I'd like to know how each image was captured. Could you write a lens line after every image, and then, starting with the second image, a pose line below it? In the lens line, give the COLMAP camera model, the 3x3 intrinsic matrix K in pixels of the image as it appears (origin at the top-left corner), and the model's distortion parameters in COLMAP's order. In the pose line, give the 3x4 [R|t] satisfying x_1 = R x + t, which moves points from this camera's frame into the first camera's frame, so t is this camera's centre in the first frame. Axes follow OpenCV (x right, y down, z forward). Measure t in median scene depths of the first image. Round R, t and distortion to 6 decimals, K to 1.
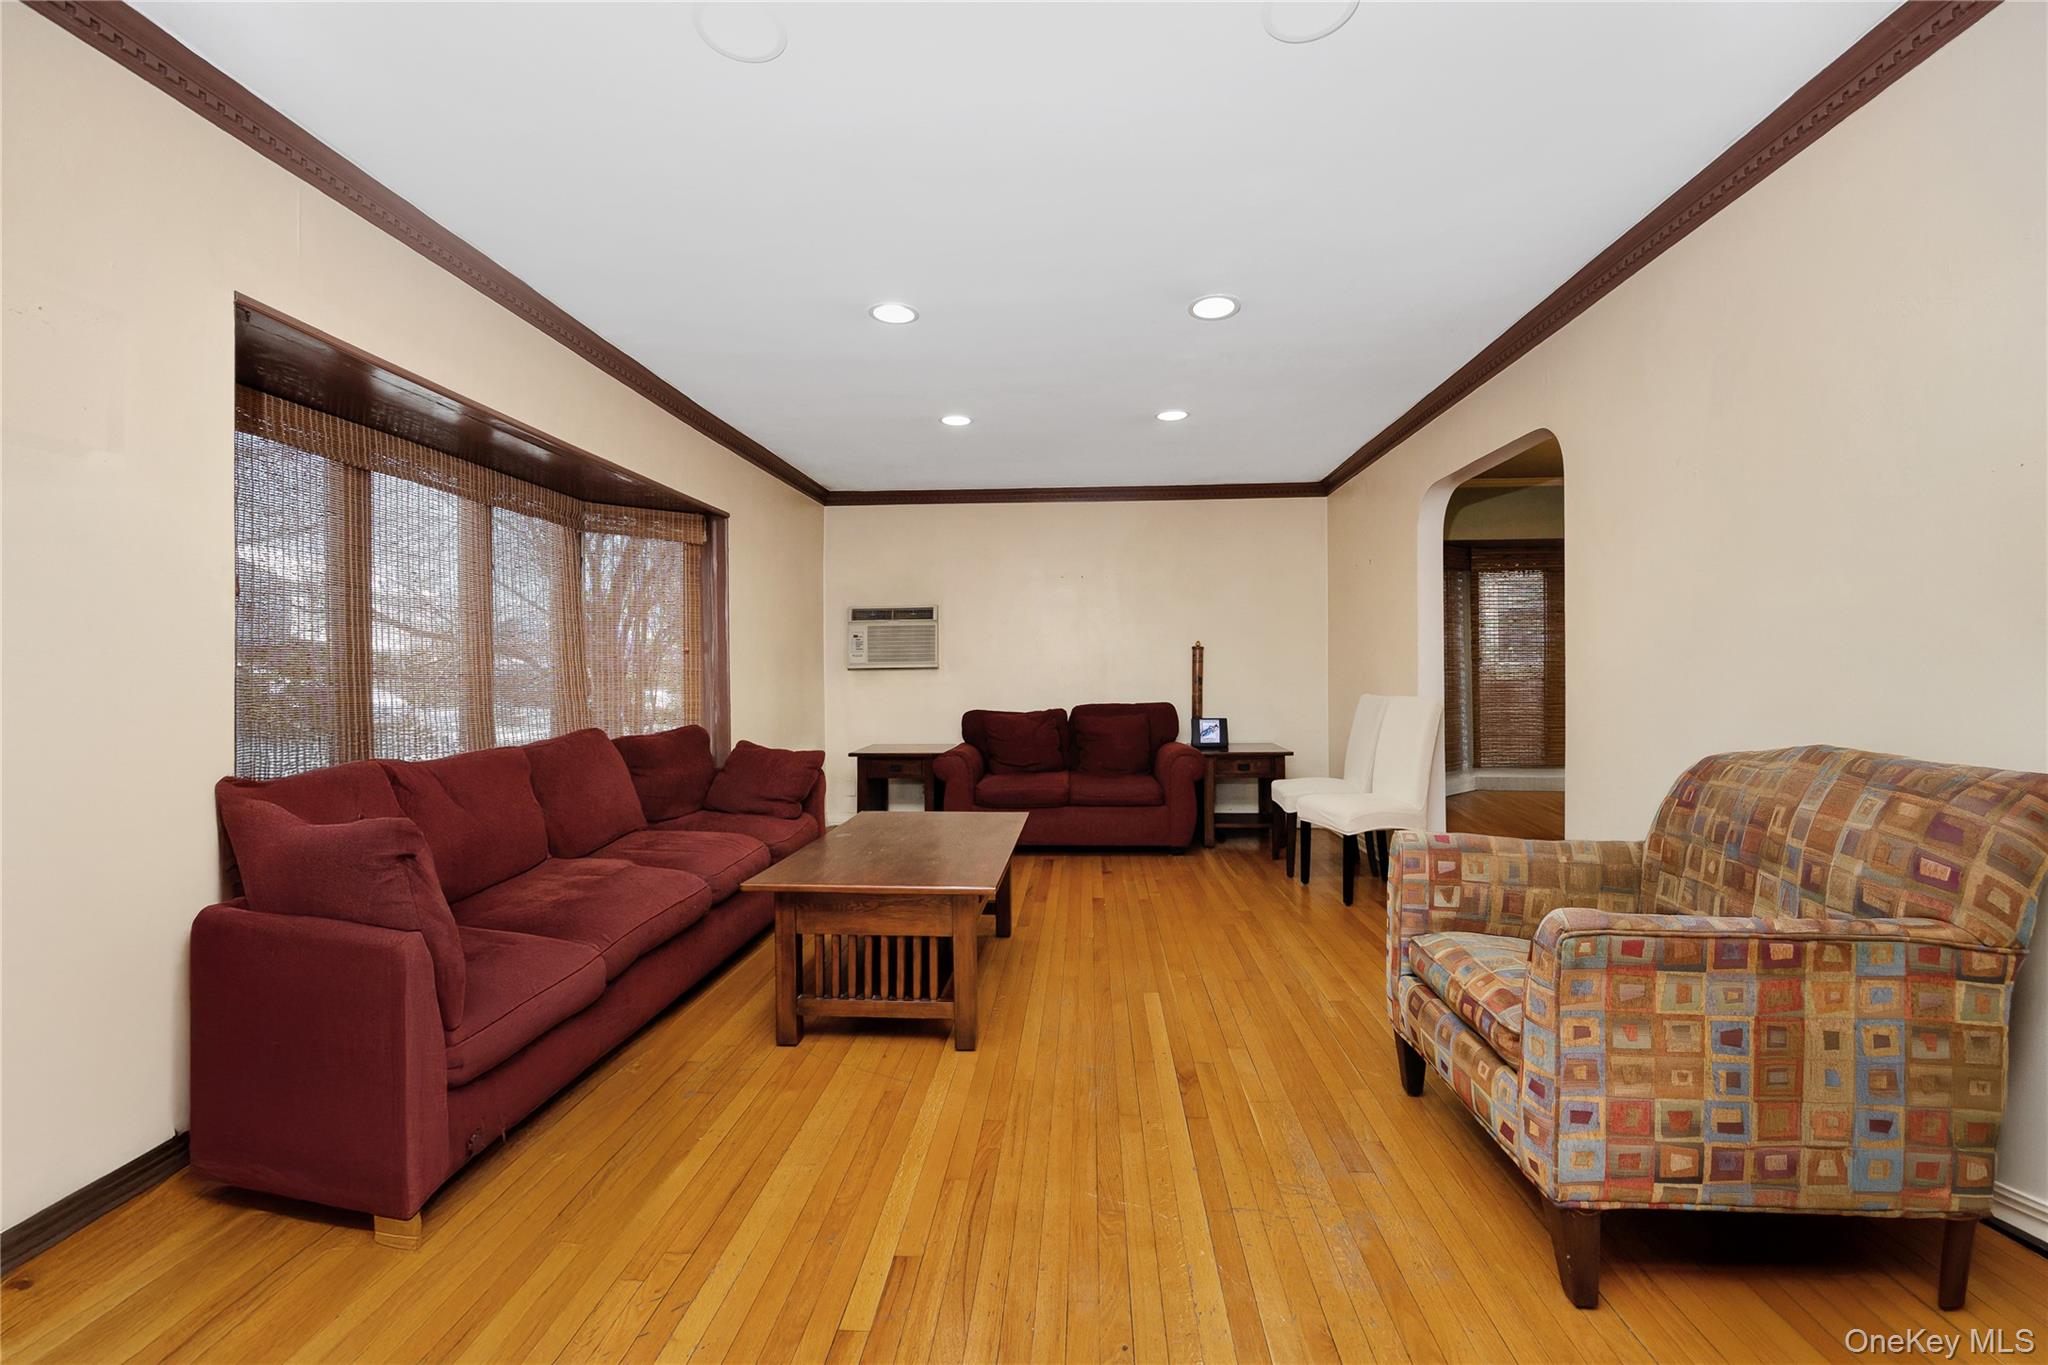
lens RADIAL K [[843.1, 0, 1043.6], [0, 843.1, 681.1], [0, 0, 1]] dist [-0.003950, 0.000510]
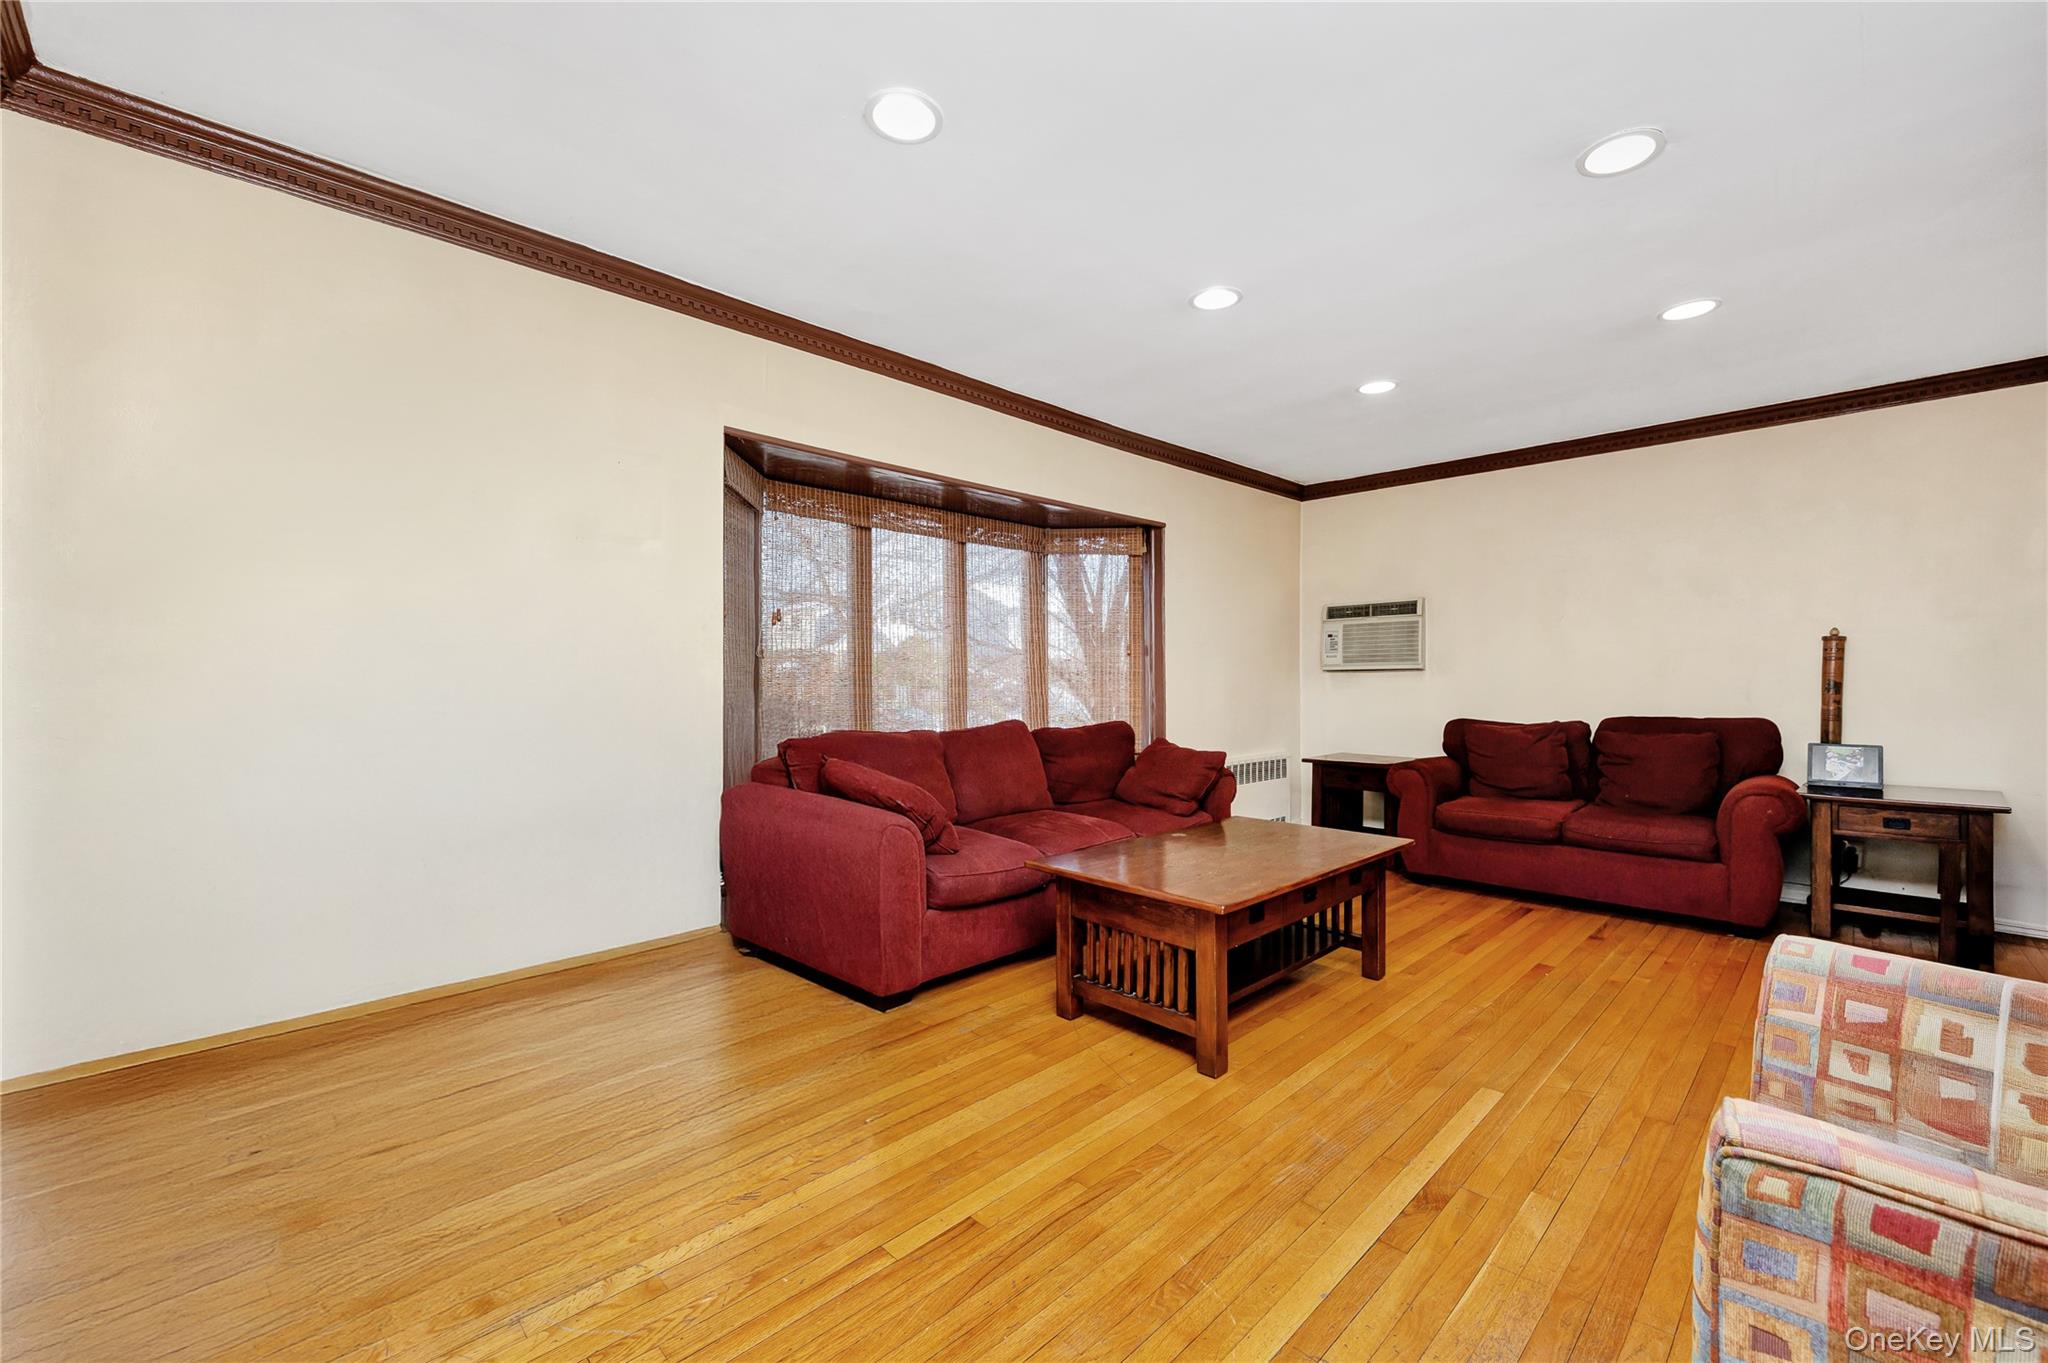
lens RADIAL K [[843.1, 0, 1018.0], [0, 843.1, 695.0], [0, 0, 1]] dist [-0.003950, 0.000510]
pose [[0.731803, 0.018254, -0.681271, 0.246214], [-0.009972, 0.999821, 0.016078, 0.001646], [0.681443, -0.004973, 0.731854, 0.111081]]
